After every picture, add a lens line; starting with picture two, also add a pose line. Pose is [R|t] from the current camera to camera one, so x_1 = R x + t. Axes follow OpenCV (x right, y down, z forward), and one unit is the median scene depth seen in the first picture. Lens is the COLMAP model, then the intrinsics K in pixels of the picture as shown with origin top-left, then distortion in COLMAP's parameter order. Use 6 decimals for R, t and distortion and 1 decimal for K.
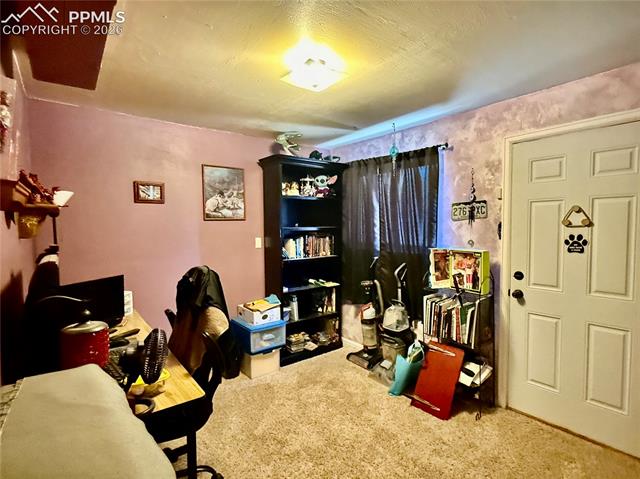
lens RADIAL K [[330.2, 0, 318.6], [0, 330.2, 241.0], [0, 0, 1]] dist [-0.008085, -0.000874]
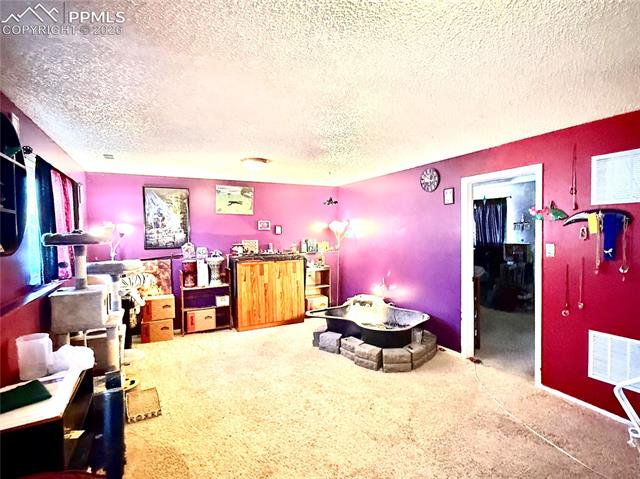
lens RADIAL K [[330.2, 0, 320.9], [0, 330.2, 238.5], [0, 0, 1]] dist [-0.008085, -0.000874]
pose [[0.980945, -0.012724, -0.193868, -0.439547], [0.012325, 0.999919, -0.003262, -0.015402], [0.193893, 0.000811, 0.981022, -1.430143]]
